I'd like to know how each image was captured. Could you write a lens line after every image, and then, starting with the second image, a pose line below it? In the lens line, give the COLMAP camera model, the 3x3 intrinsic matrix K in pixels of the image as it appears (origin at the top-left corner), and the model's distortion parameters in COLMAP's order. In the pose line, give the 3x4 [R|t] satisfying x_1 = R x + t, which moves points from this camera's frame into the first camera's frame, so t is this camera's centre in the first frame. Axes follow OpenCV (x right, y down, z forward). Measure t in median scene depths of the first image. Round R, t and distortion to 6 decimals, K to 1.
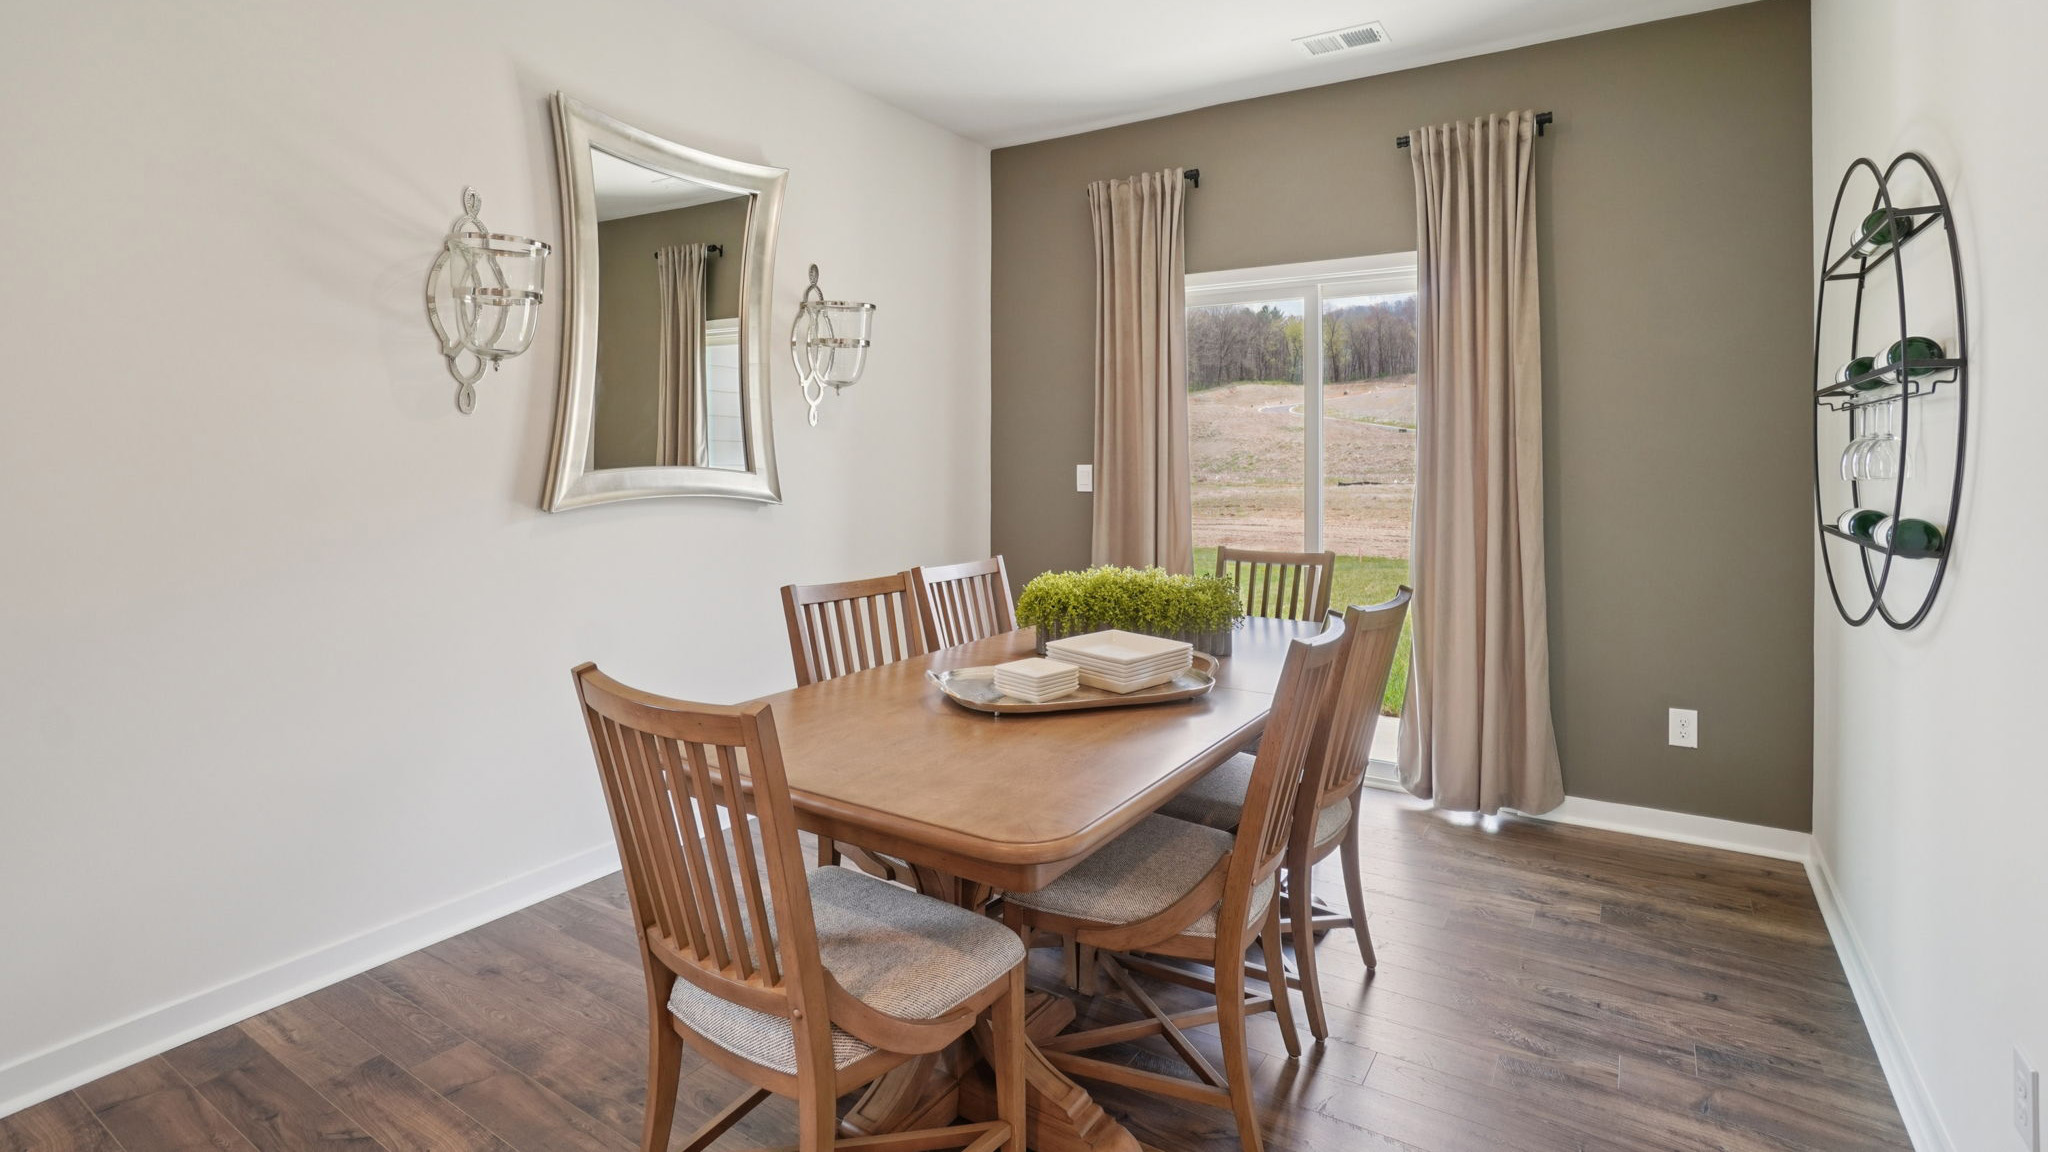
lens RADIAL K [[983.2, 0, 998.9], [0, 983.2, 578.5], [0, 0, 1]] dist [-0.042485, 0.000053]
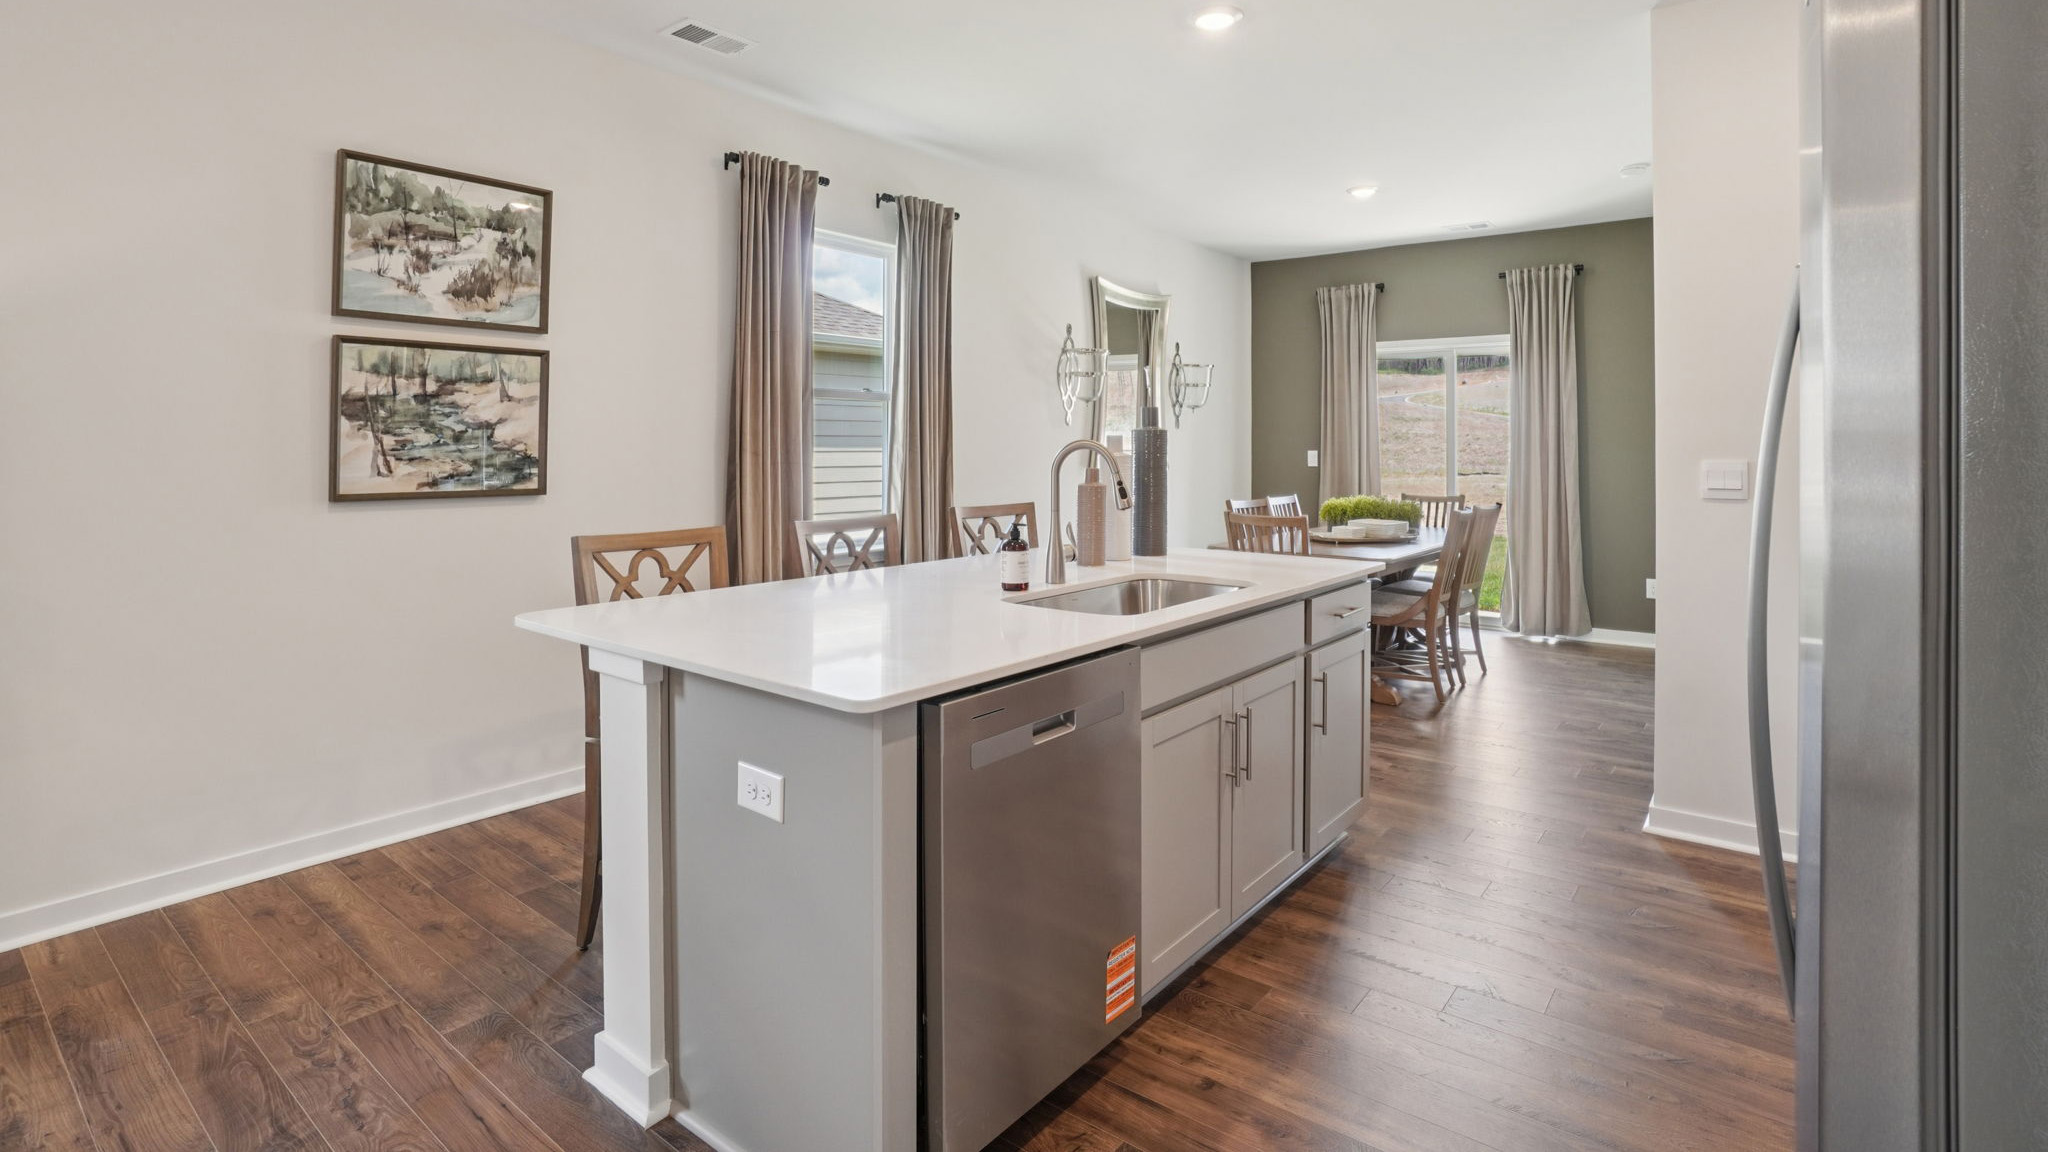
lens RADIAL K [[984.5, 0, 1023.5], [0, 984.5, 530.8], [0, 0, 1]] dist [-0.034570, 0.000416]
pose [[0.996491, 0.009583, -0.083152, -0.352485], [-0.012722, 0.999223, -0.037304, 0.122386], [0.082730, 0.038231, 0.995838, -0.959232]]
